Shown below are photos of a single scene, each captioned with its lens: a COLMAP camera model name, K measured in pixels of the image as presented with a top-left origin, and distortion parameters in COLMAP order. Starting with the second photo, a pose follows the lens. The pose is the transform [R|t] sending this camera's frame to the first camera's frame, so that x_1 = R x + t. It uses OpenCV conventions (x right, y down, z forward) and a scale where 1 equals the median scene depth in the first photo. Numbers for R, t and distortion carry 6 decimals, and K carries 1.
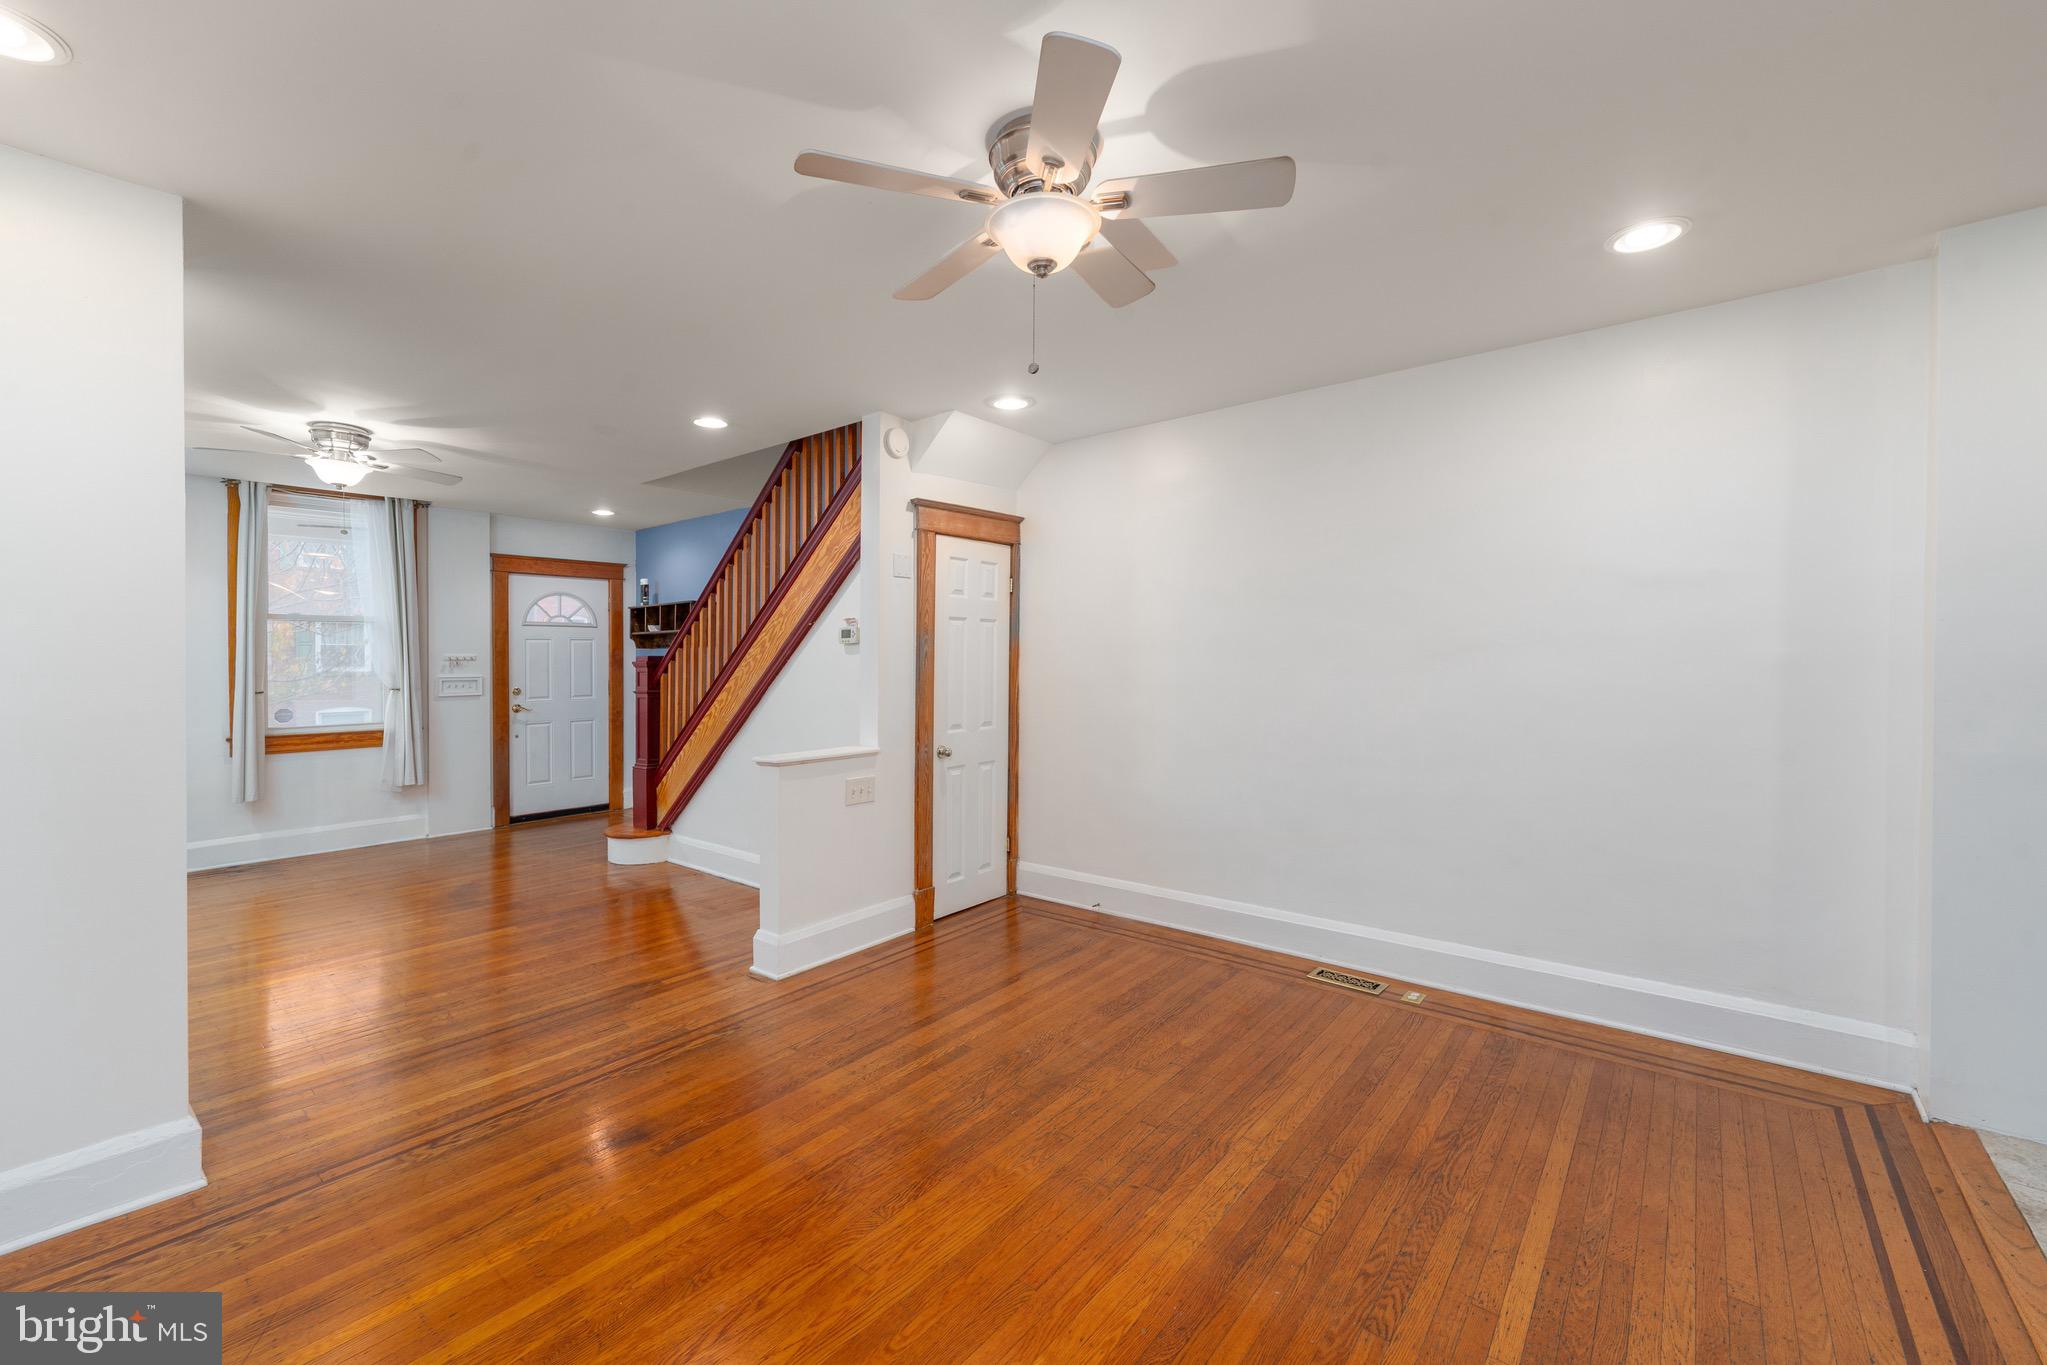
lens RADIAL K [[839.3, 0, 1017.2], [0, 839.3, 660.2], [0, 0, 1]] dist [0.016307, -0.000214]
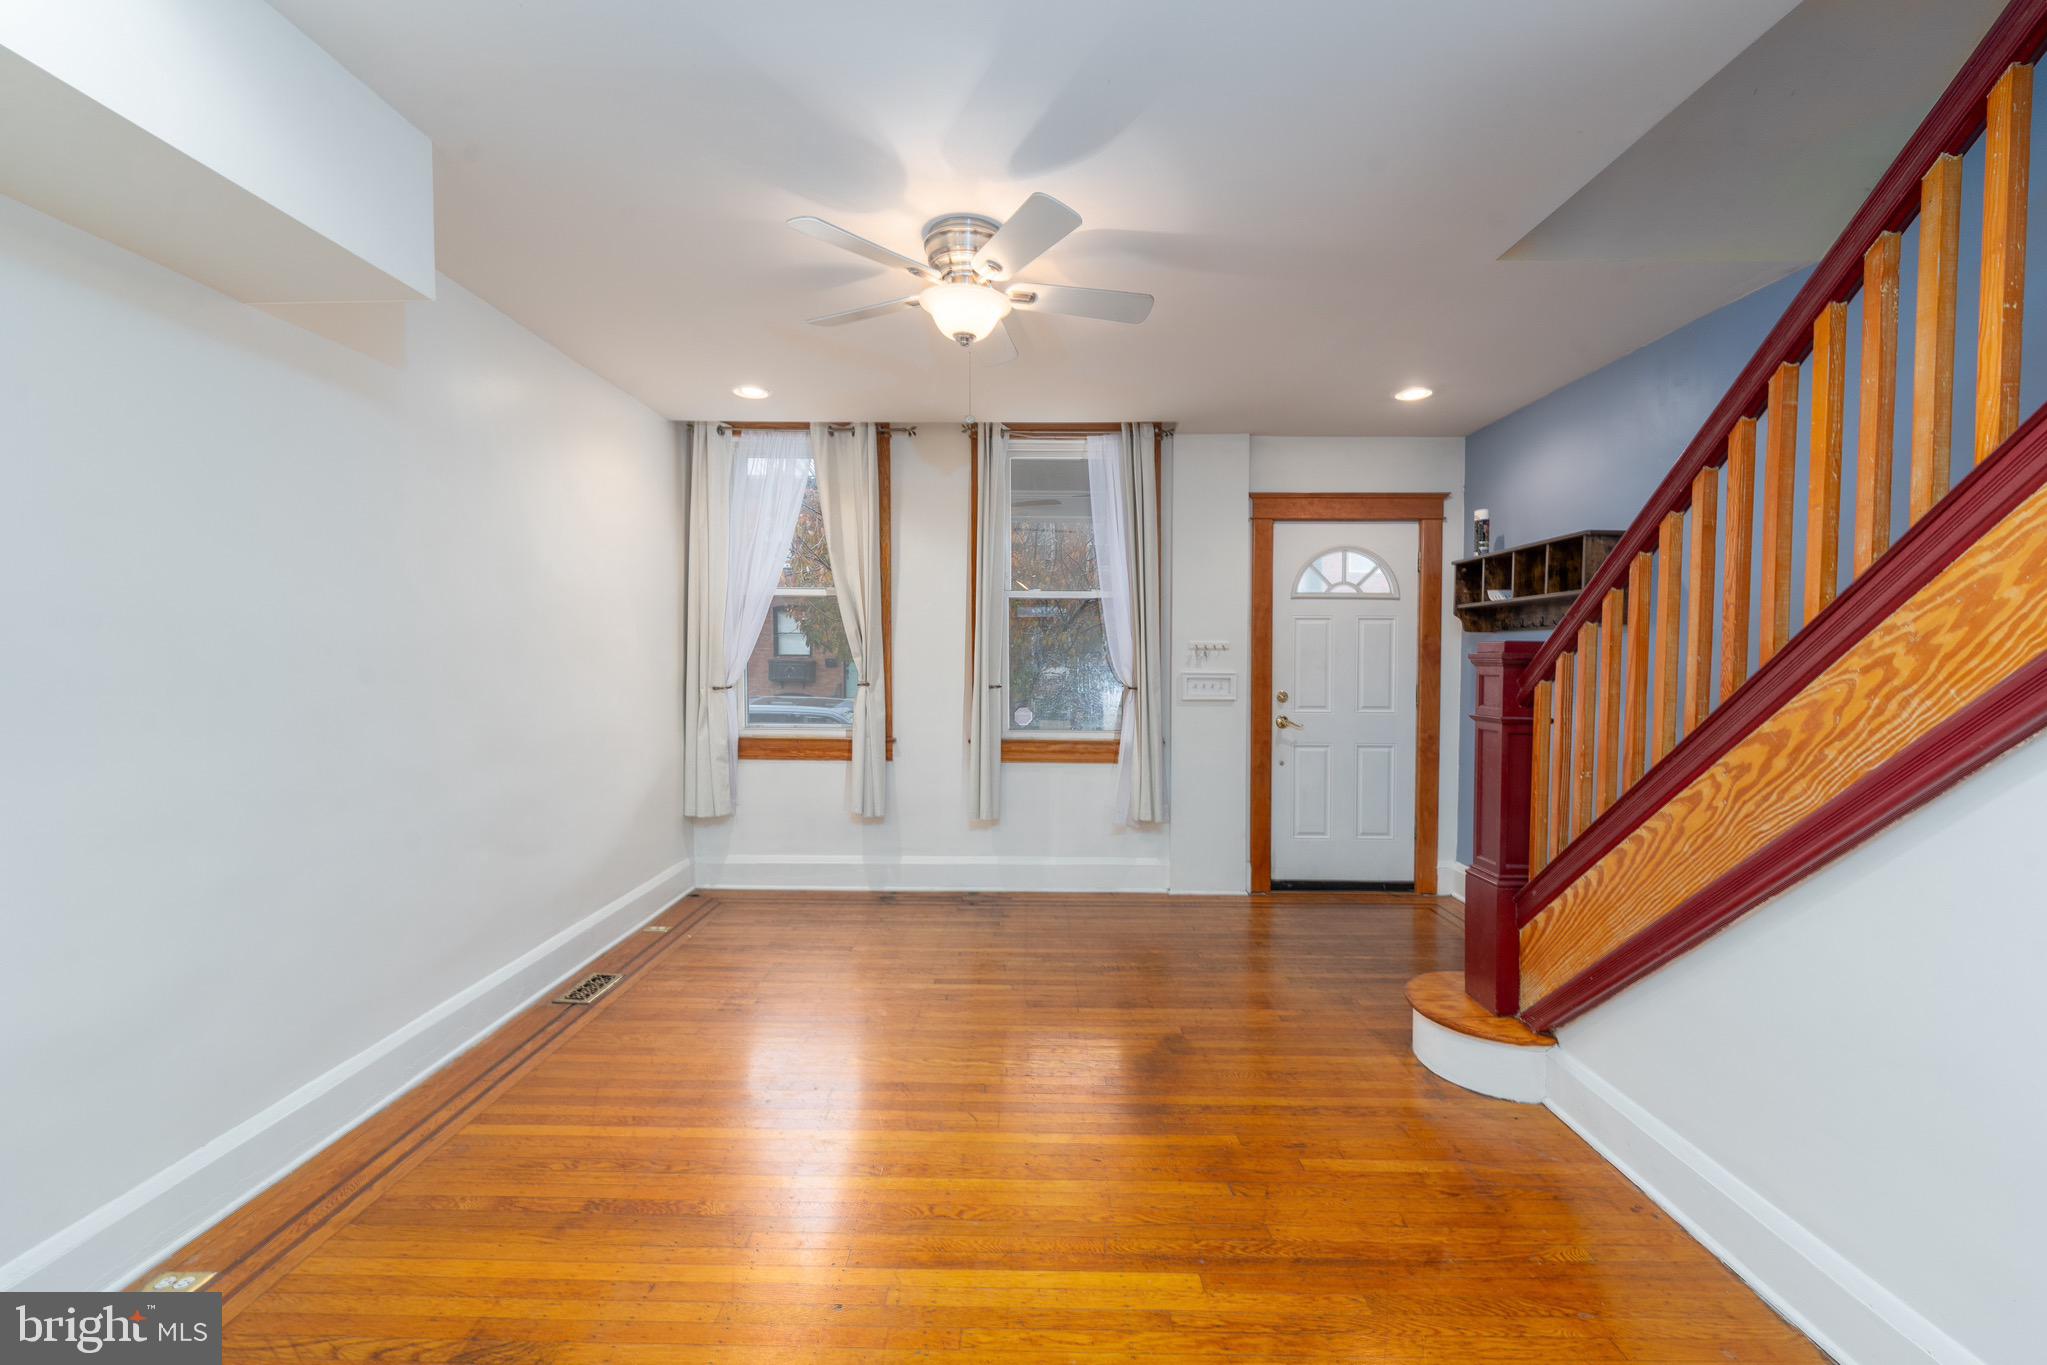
lens RADIAL K [[840.1, 0, 1029.5], [0, 840.1, 655.1], [0, 0, 1]] dist [0.000818, 0.000175]
pose [[0.639178, 0.013583, -0.768939, -0.251807], [-0.014934, 0.999875, 0.005248, 0.004154], [0.768914, 0.008129, 0.639301, 0.506825]]
